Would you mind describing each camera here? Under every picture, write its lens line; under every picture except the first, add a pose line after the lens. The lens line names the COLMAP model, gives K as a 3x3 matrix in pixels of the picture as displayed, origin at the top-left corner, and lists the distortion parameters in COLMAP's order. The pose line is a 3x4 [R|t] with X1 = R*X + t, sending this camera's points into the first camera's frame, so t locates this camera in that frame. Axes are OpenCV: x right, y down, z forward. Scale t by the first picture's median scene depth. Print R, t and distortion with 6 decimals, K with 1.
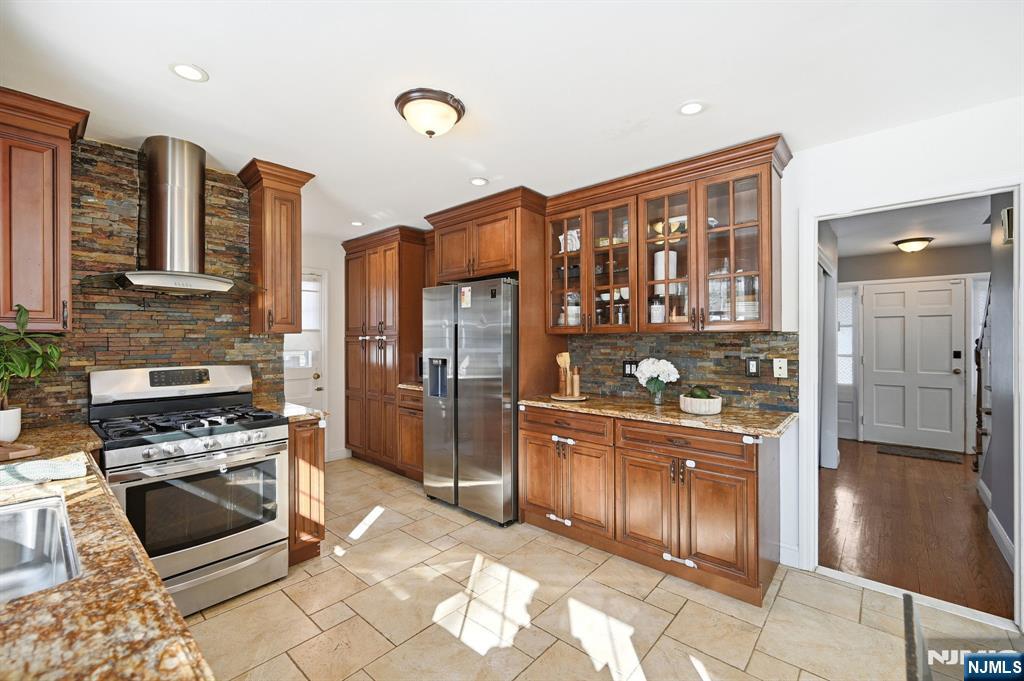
lens RADIAL K [[424.5, 0, 512.4], [0, 424.5, 338.9], [0, 0, 1]] dist [0.000097, 0.000455]
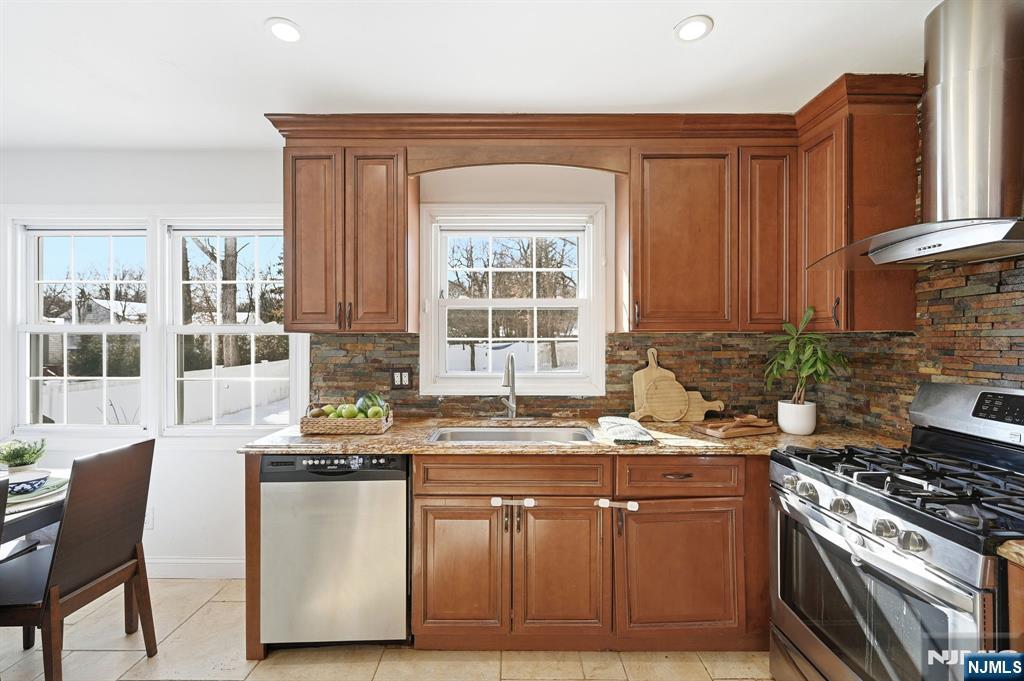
lens RADIAL K [[424.5, 0, 512.4], [0, 424.5, 338.9], [0, 0, 1]] dist [0.000097, 0.000455]
pose [[-0.749104, 0.000441, -0.662452, 0.061944], [0.003007, 0.999992, -0.002734, -0.000004], [0.662446, -0.004040, -0.749099, 1.020330]]
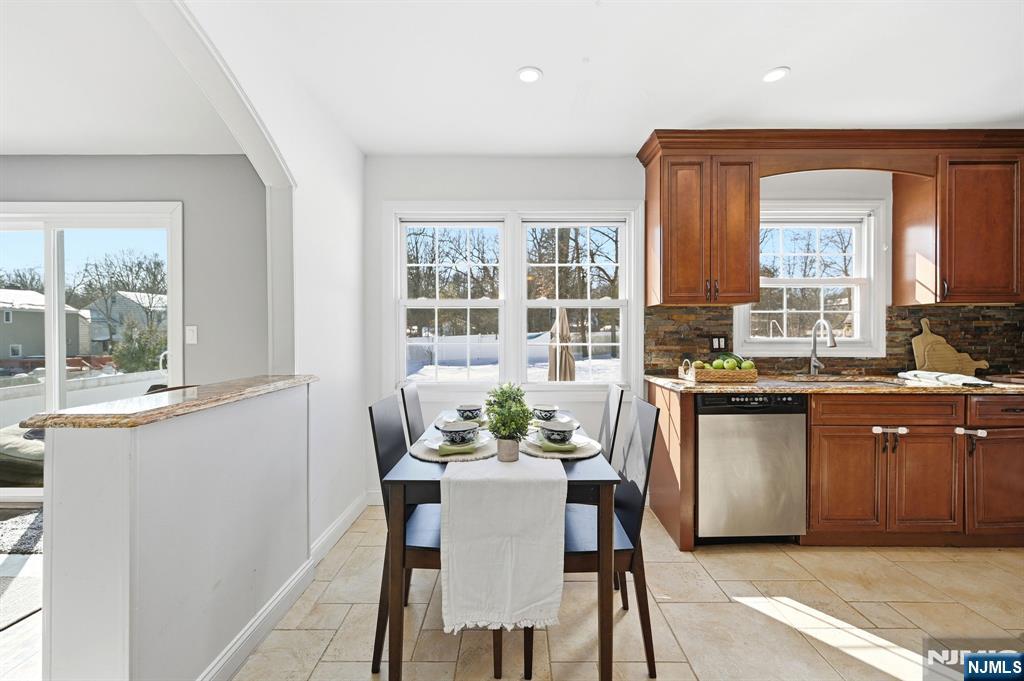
lens RADIAL K [[427.1, 0, 512.6], [0, 427.1, 333.2], [0, 0, 1]] dist [0.000230, 0.000009]
pose [[-0.750543, 0.005645, -0.660798, 0.861379], [0.003339, 0.999983, 0.004751, 0.053556], [0.660814, 0.001360, -0.750549, 0.627672]]
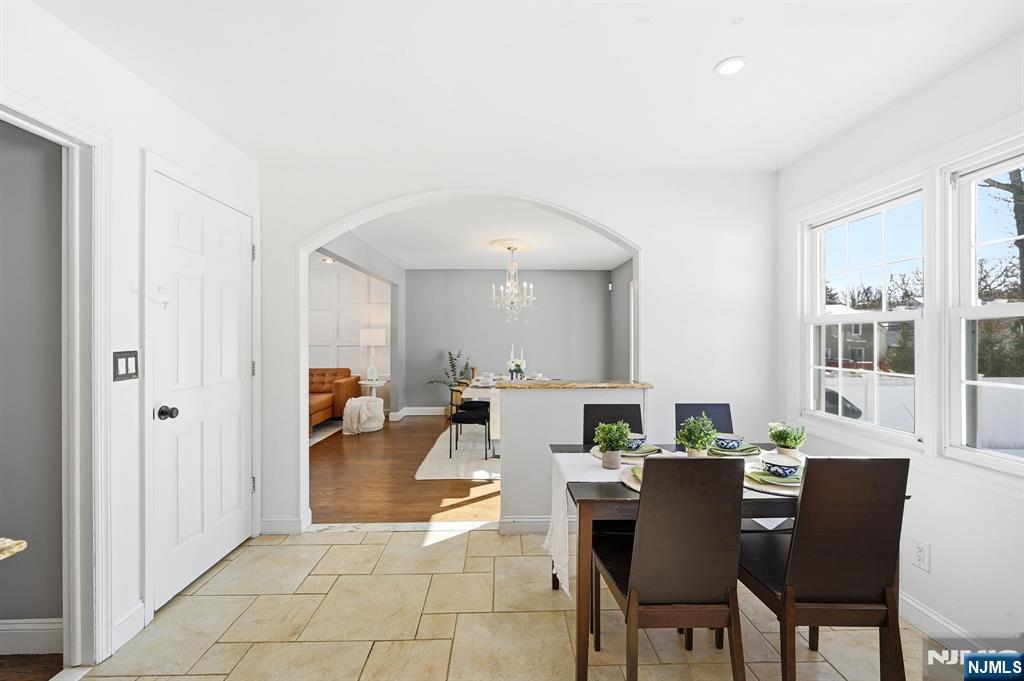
lens RADIAL K [[424.5, 0, 512.4], [0, 424.5, 338.9], [0, 0, 1]] dist [0.000097, 0.000455]
pose [[-0.684798, -0.000403, 0.728733, -0.011170], [-0.001804, 0.999998, -0.001142, 0.019567], [-0.728731, -0.002097, -0.684797, 0.788936]]
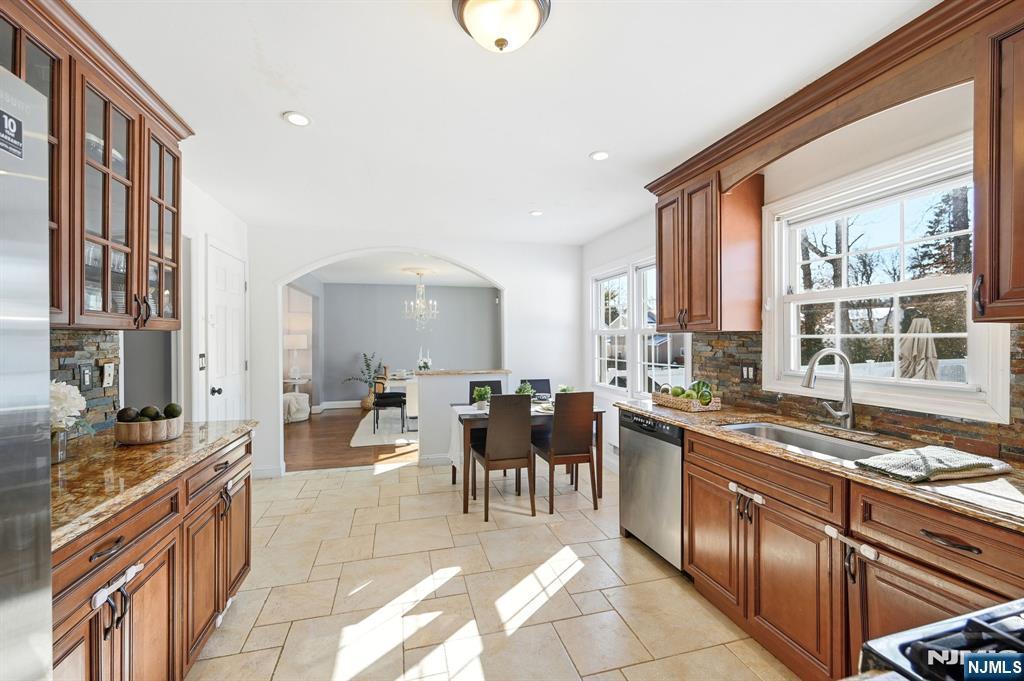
lens RADIAL K [[424.5, 0, 512.4], [0, 424.5, 338.9], [0, 0, 1]] dist [0.000097, 0.000455]
pose [[-0.835833, 0.006089, 0.548950, -0.500408], [0.004526, 0.999981, -0.004202, 0.005059], [-0.548965, -0.001027, -0.835845, 1.340618]]
